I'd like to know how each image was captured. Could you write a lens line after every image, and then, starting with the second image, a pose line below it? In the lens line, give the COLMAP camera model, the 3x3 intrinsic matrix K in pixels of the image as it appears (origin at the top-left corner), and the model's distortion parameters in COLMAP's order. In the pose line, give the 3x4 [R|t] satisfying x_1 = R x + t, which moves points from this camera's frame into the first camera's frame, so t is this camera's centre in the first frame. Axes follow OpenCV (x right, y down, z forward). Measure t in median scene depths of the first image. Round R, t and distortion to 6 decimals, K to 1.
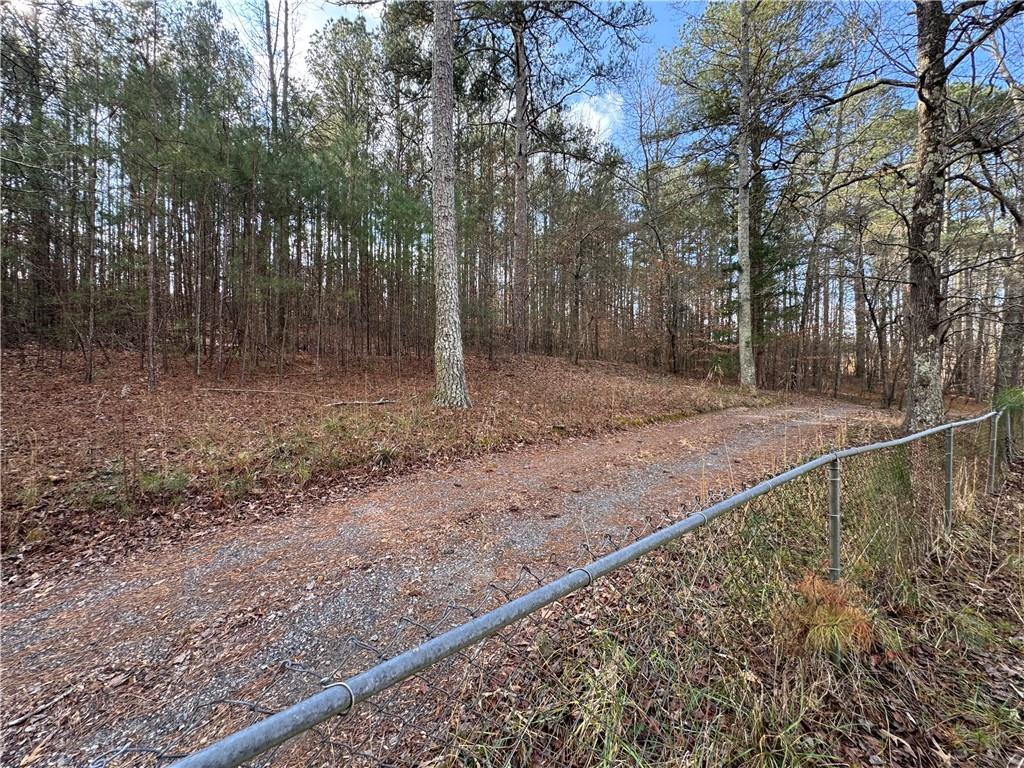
lens RADIAL K [[409.6, 0, 512.0], [0, 409.6, 384.7], [0, 0, 1]] dist [-0.003094, 0.000413]
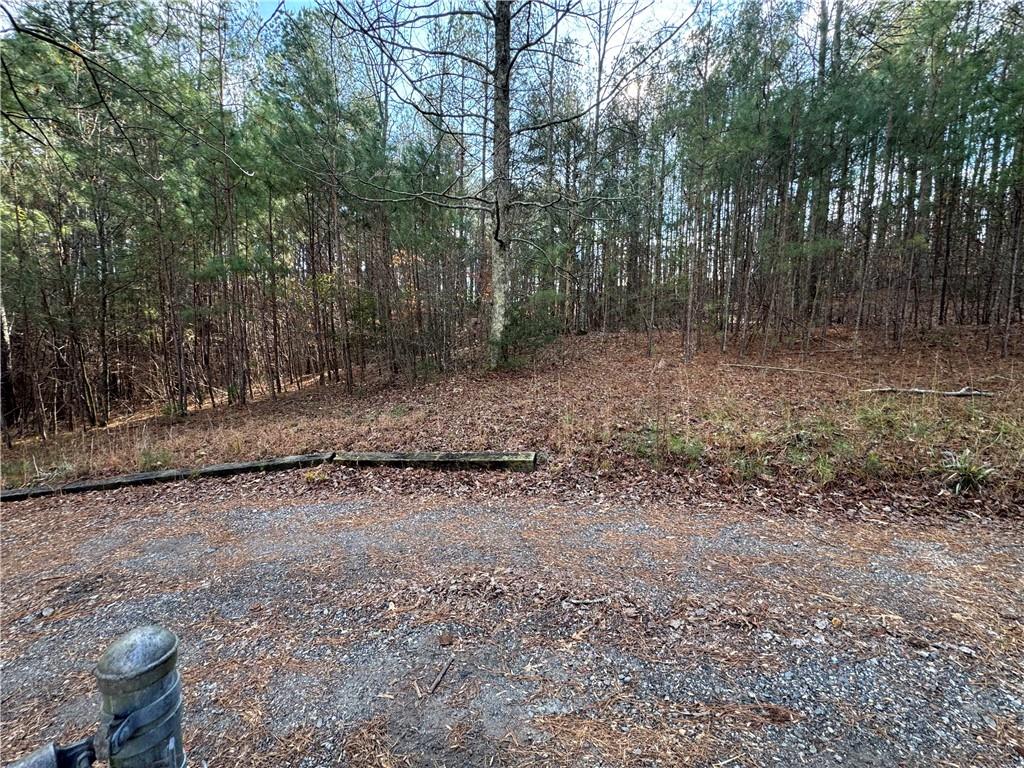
lens RADIAL K [[409.6, 0, 512.0], [0, 409.6, 384.7], [0, 0, 1]] dist [-0.003094, 0.000413]
pose [[0.419324, 0.079768, -0.904326, -0.051928], [-0.029700, 0.996804, 0.074153, 0.001922], [0.907351, -0.004236, 0.420353, 0.100823]]
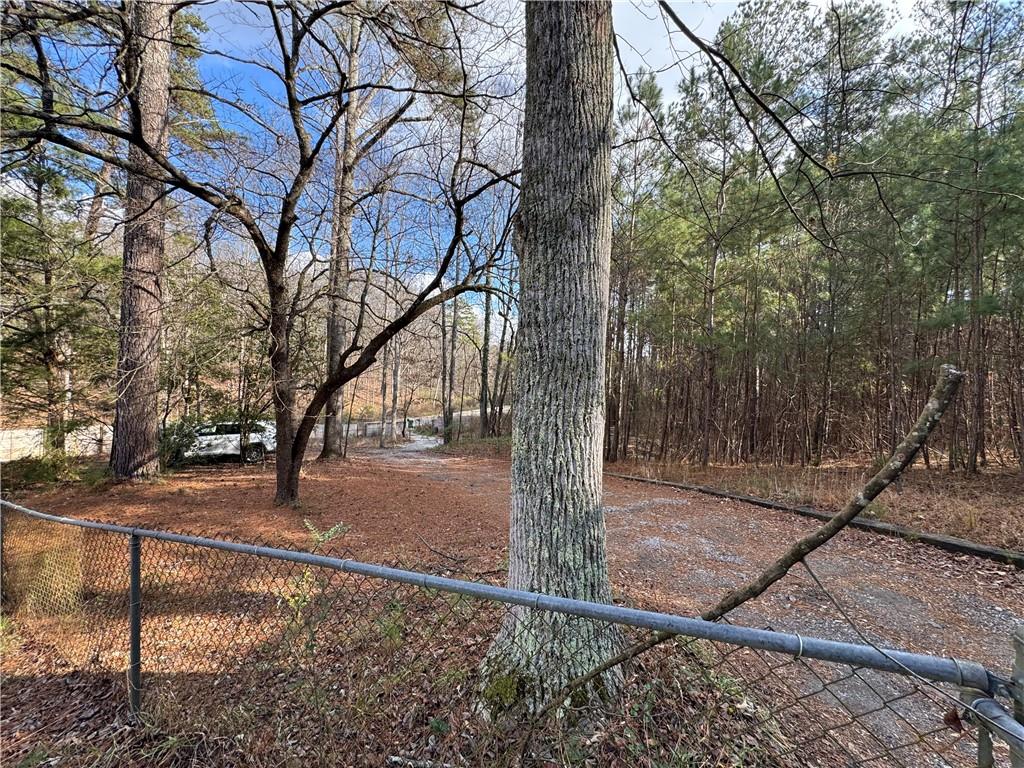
lens RADIAL K [[409.6, 0, 512.0], [0, 409.6, 384.7], [0, 0, 1]] dist [-0.003094, 0.000413]
pose [[-0.833081, -0.033441, -0.552140, 0.061286], [-0.055546, 0.998183, 0.023354, -0.003094], [0.550356, 0.050125, -0.833424, 0.068288]]
